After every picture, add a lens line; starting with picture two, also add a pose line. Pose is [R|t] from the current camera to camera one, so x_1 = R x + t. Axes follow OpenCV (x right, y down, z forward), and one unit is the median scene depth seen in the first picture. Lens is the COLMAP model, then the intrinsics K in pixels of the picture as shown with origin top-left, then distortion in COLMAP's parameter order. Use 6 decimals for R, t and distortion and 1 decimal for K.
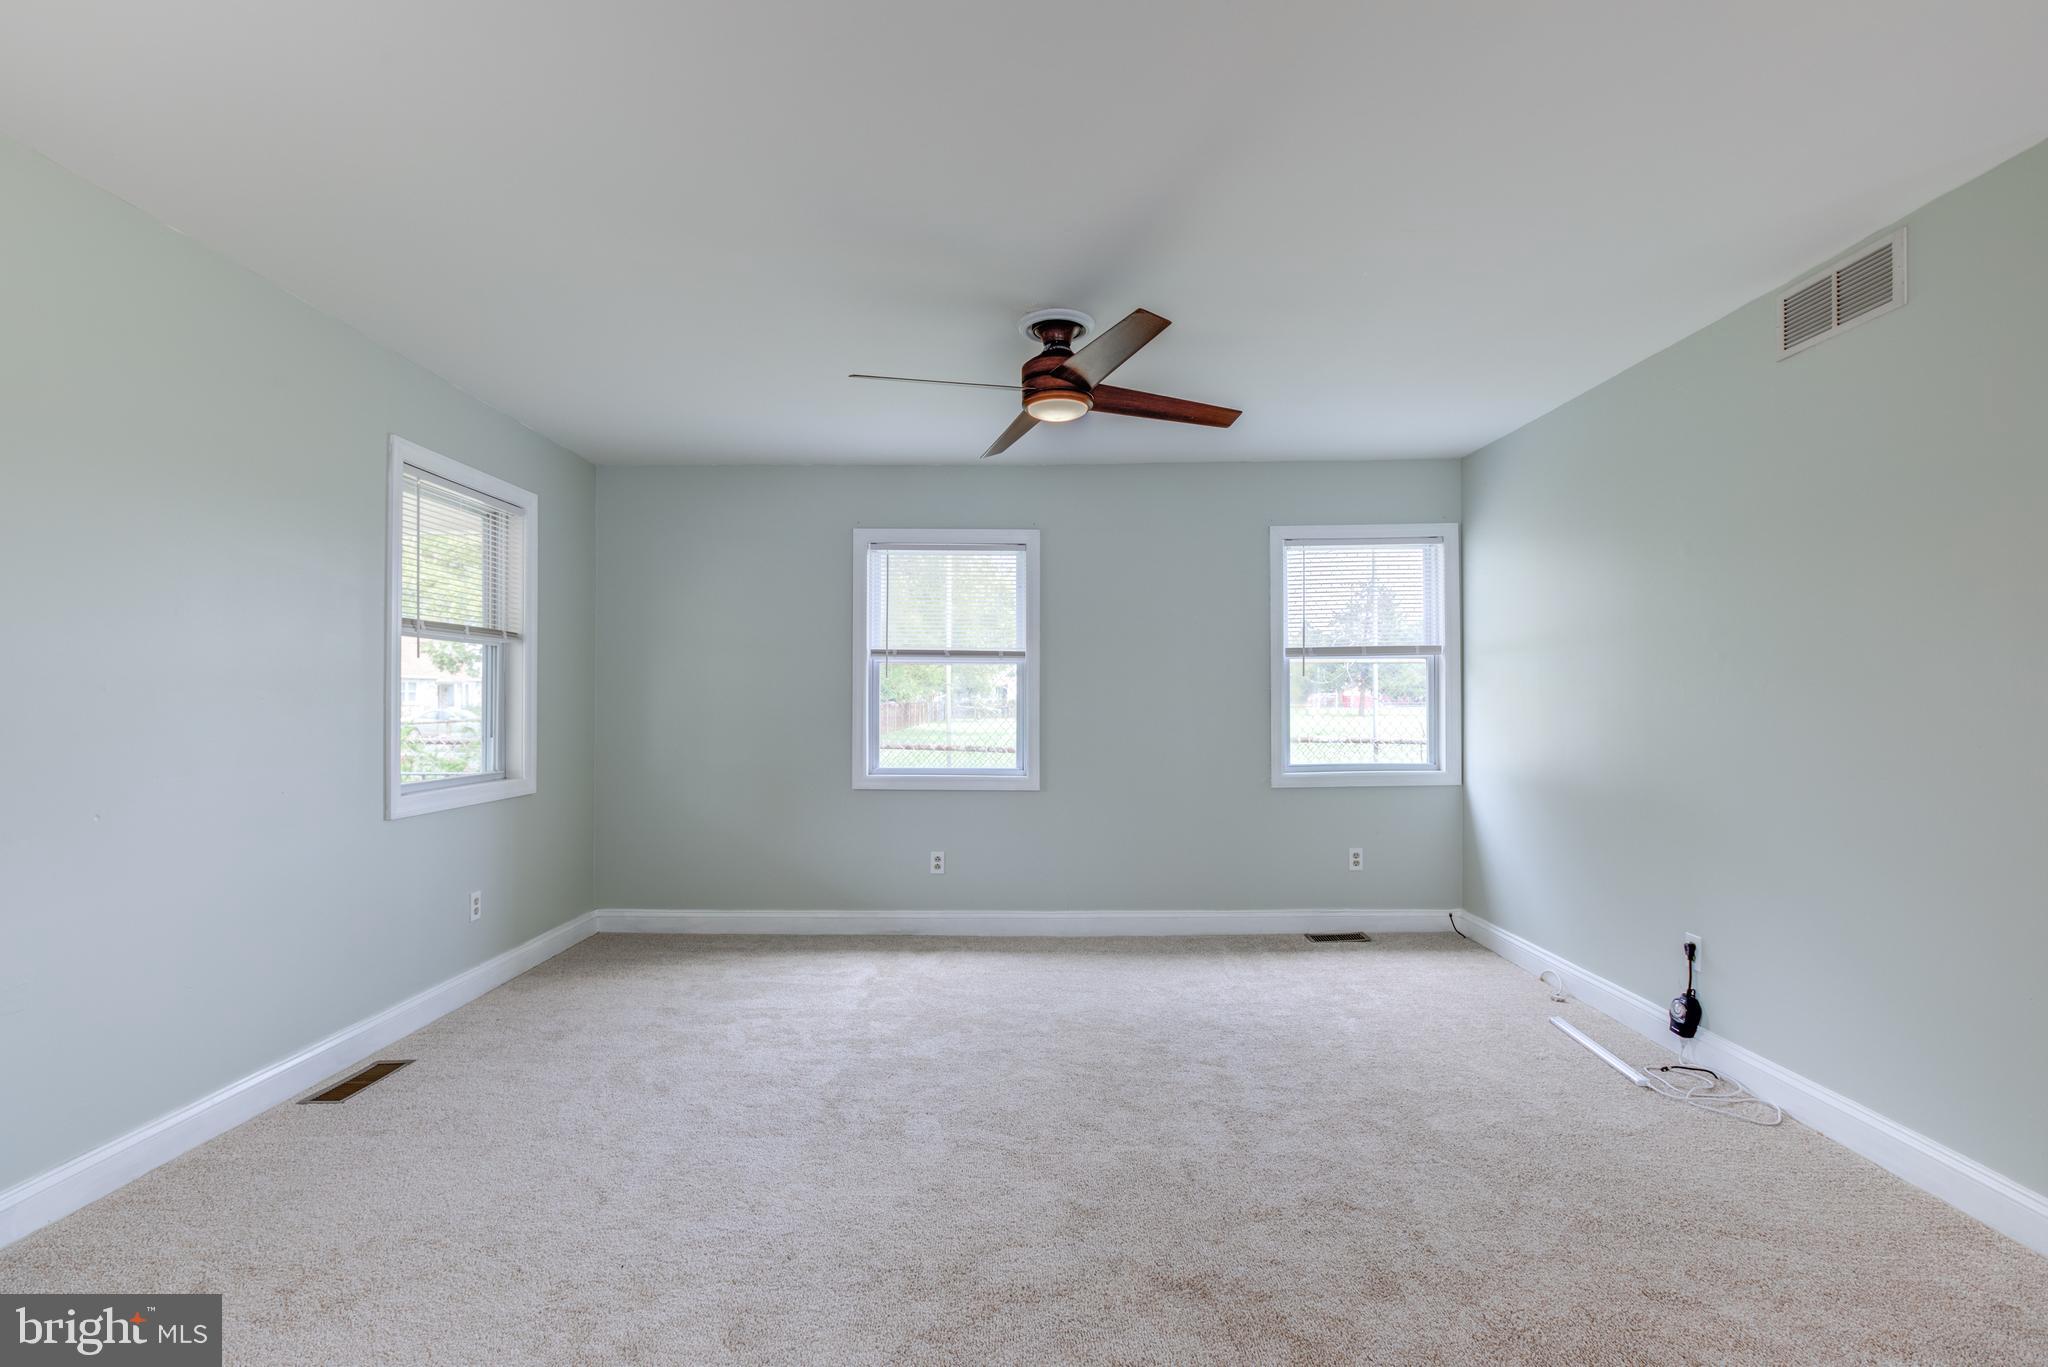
lens RADIAL K [[940.5, 0, 1022.6], [0, 940.5, 697.3], [0, 0, 1]] dist [-0.005670, 0.000528]
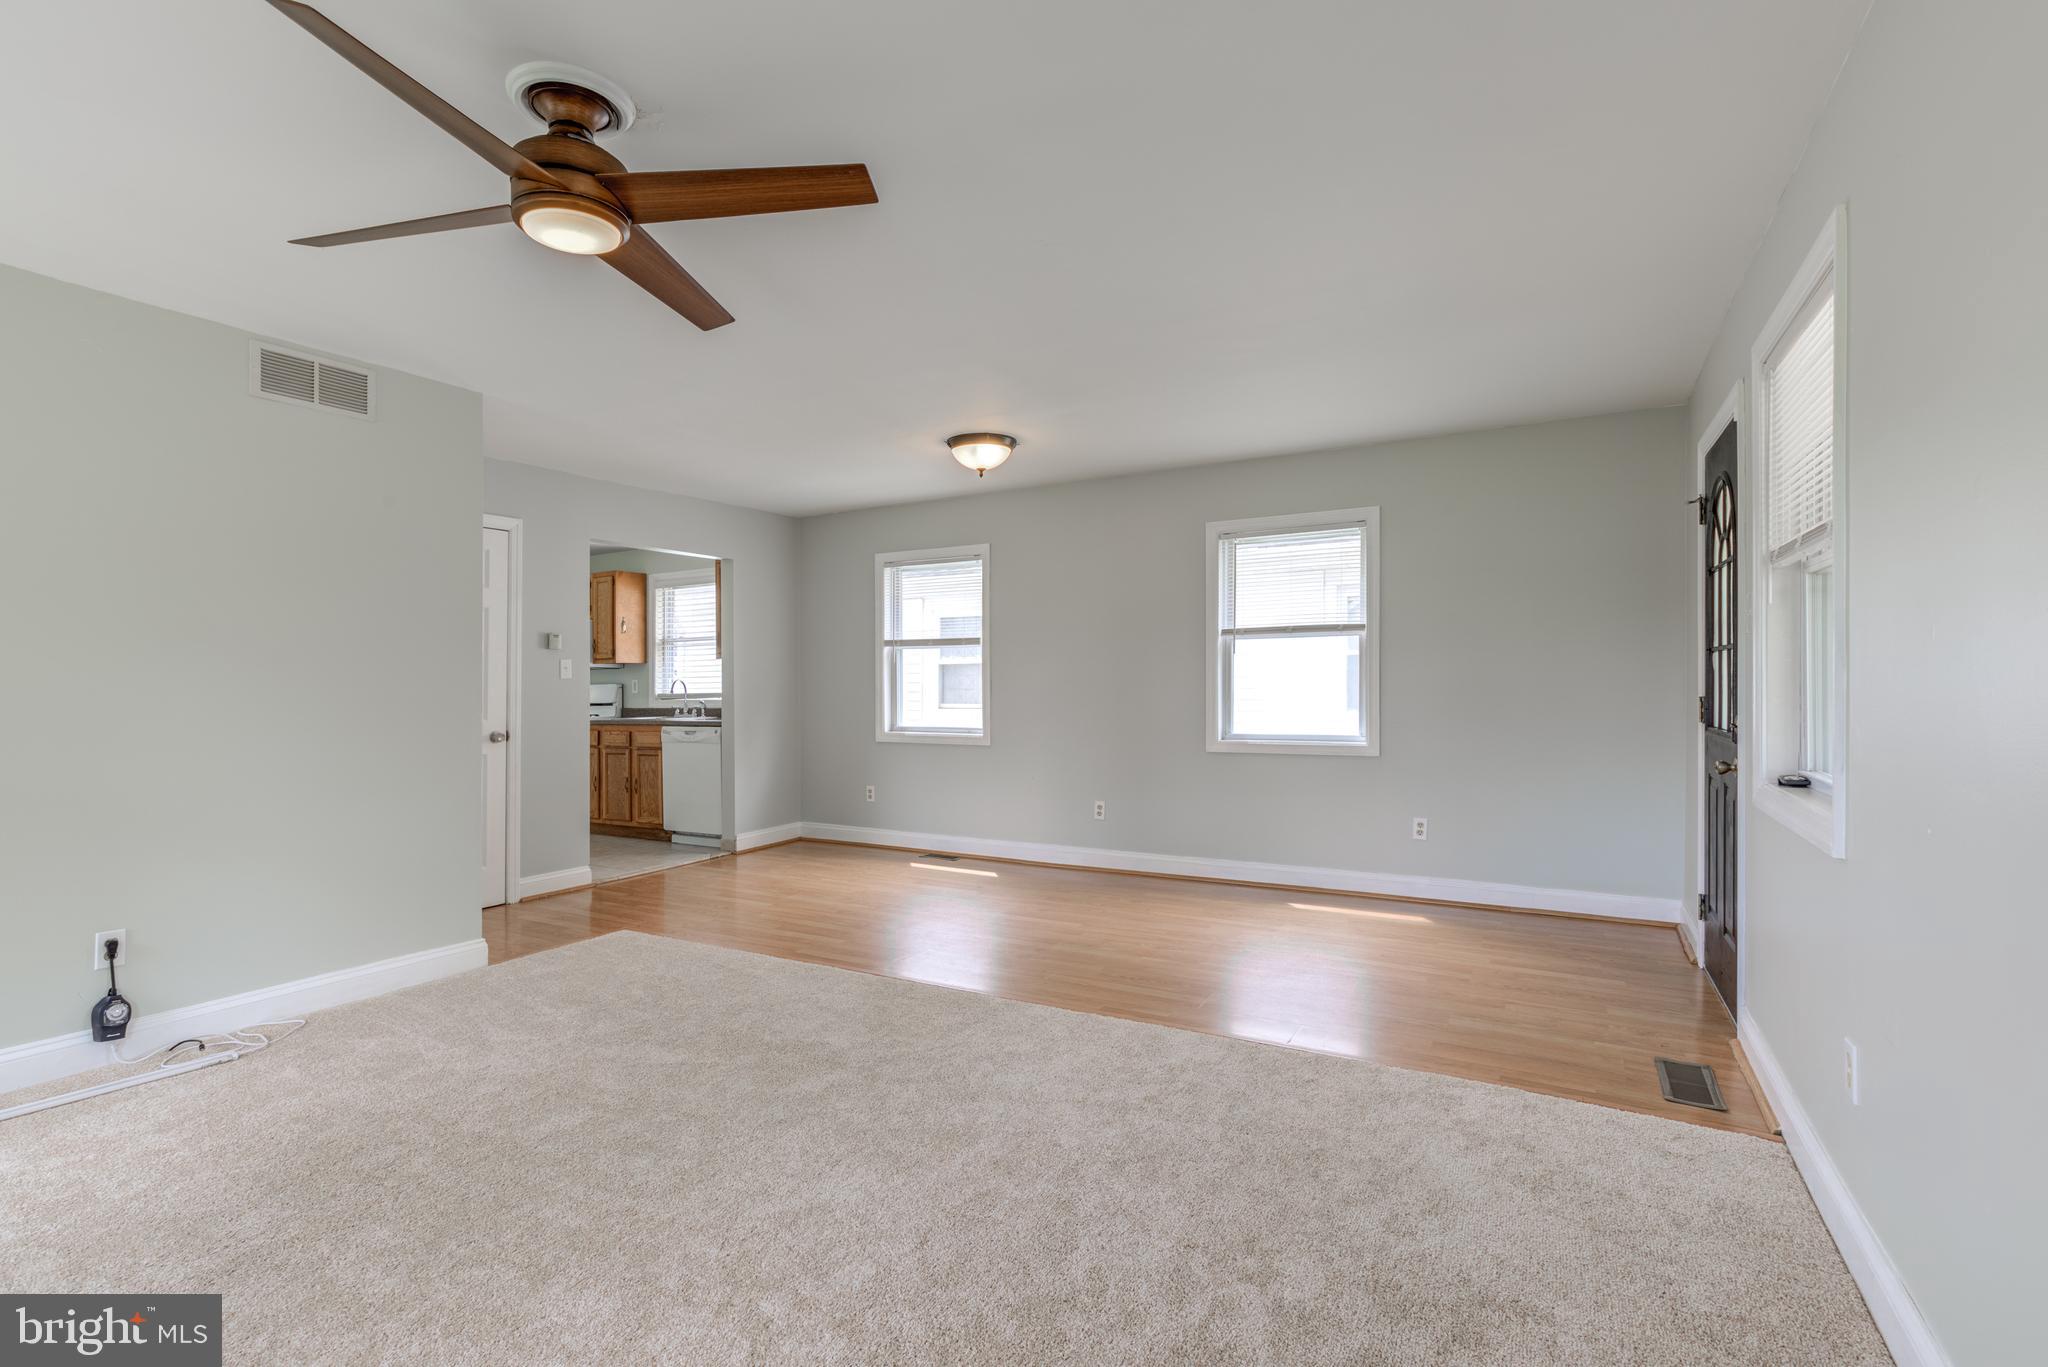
lens RADIAL K [[938.0, 0, 1021.5], [0, 938.0, 663.6], [0, 0, 1]] dist [-0.010785, 0.000159]
pose [[-0.873412, 0.020322, 0.486557, -0.410582], [0.008506, 0.999613, -0.026481, 0.011919], [-0.486907, -0.018990, -0.873247, 1.029076]]
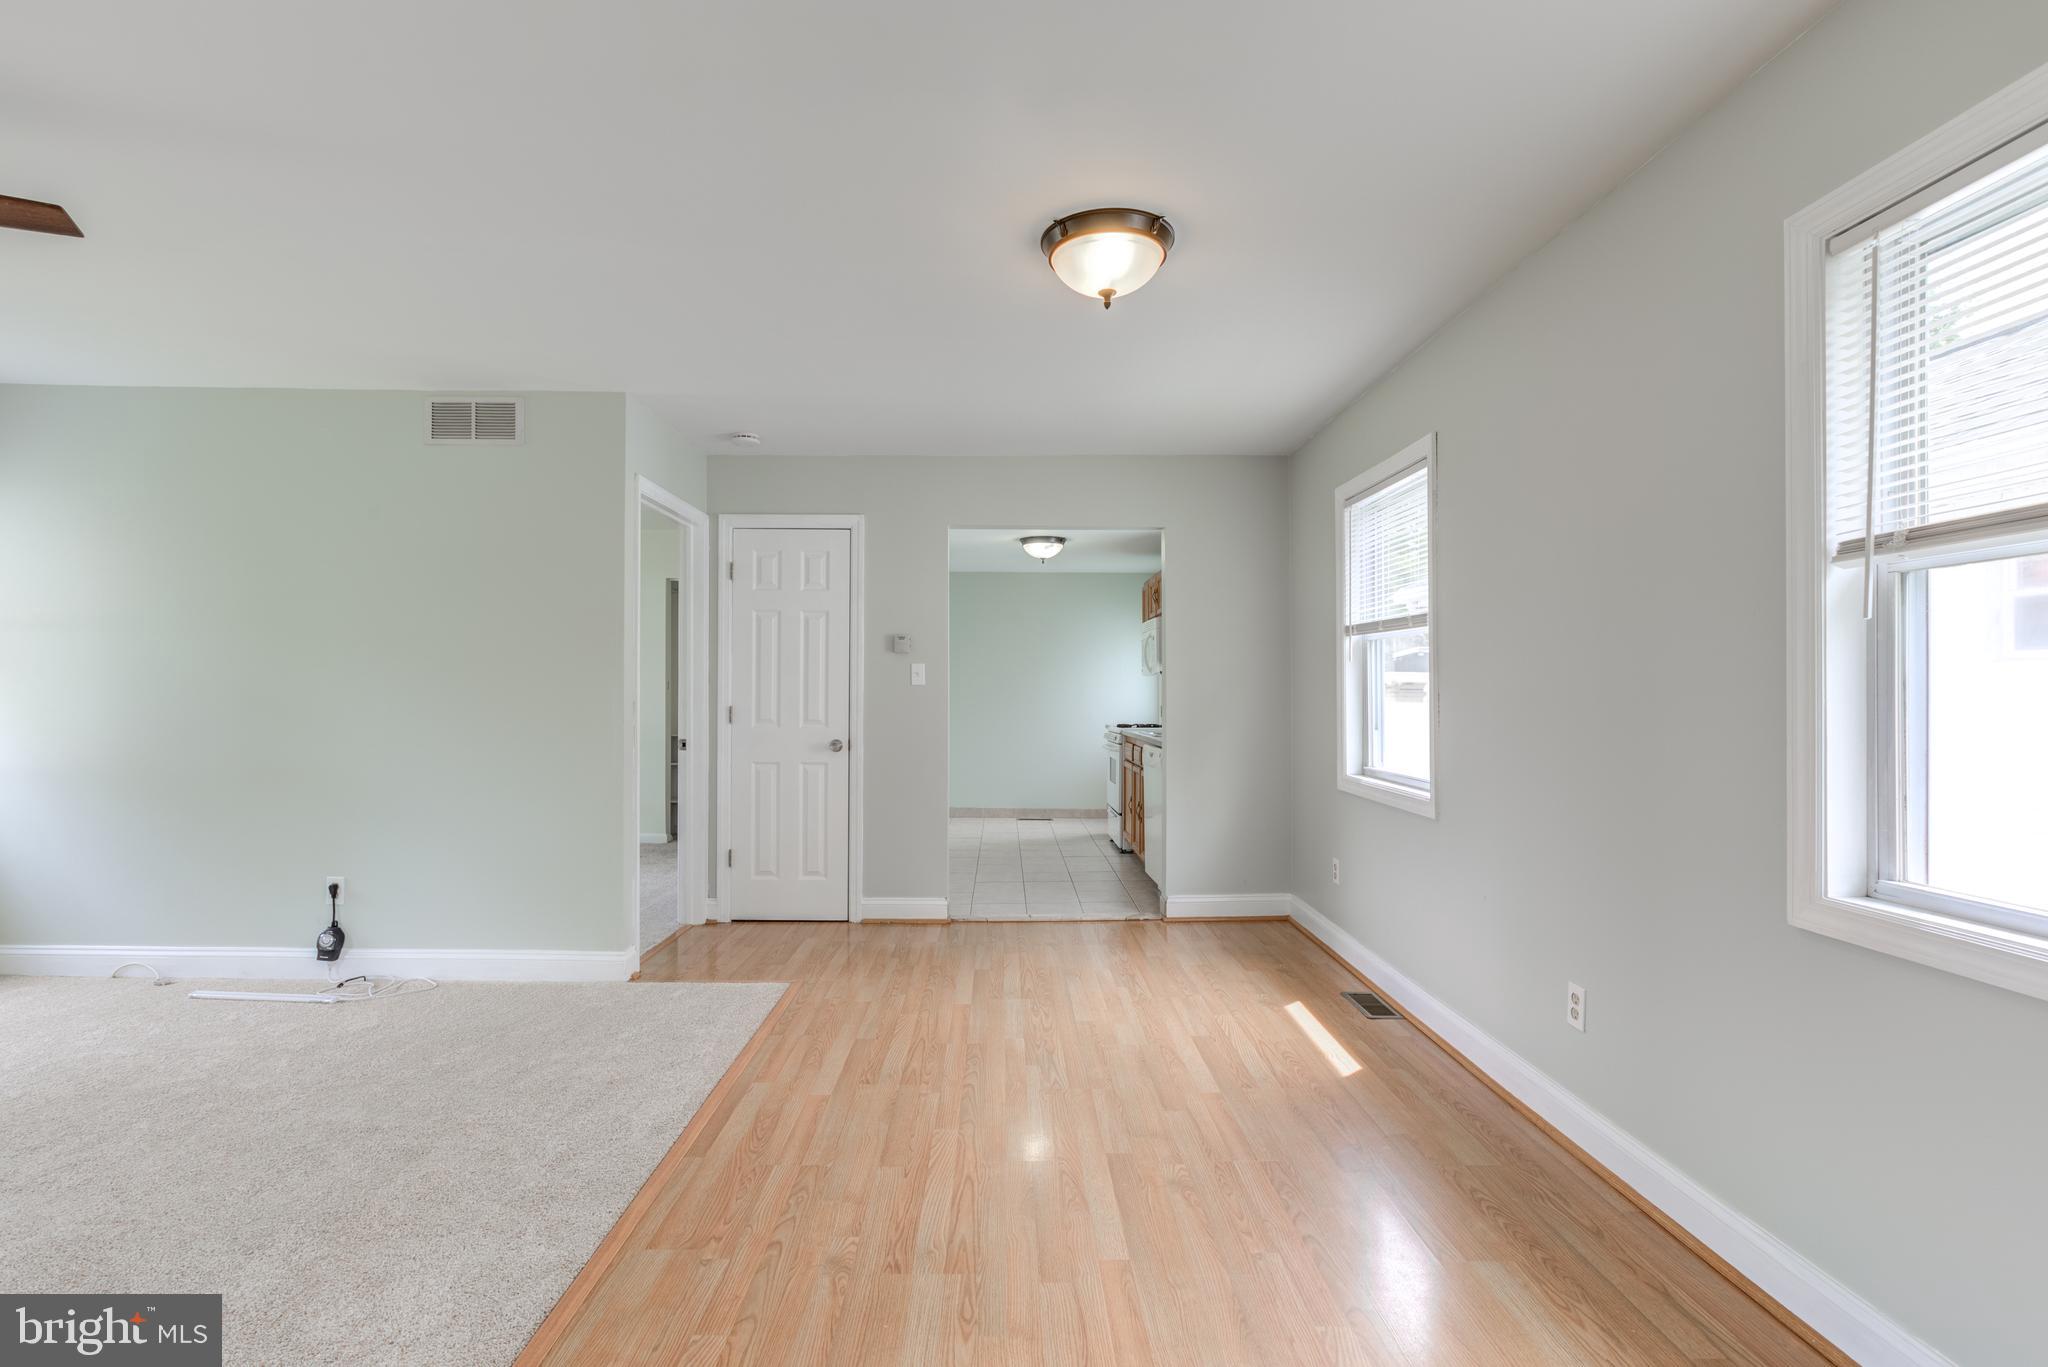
lens RADIAL K [[954.8, 0, 1011.4], [0, 954.8, 675.2], [0, 0, 1]] dist [-0.015913, 0.008321]
pose [[-0.023726, 0.017362, 0.999568, -0.420615], [-0.009791, 0.999797, -0.017598, 0.000316], [-0.999671, -0.010204, -0.023551, 0.105187]]
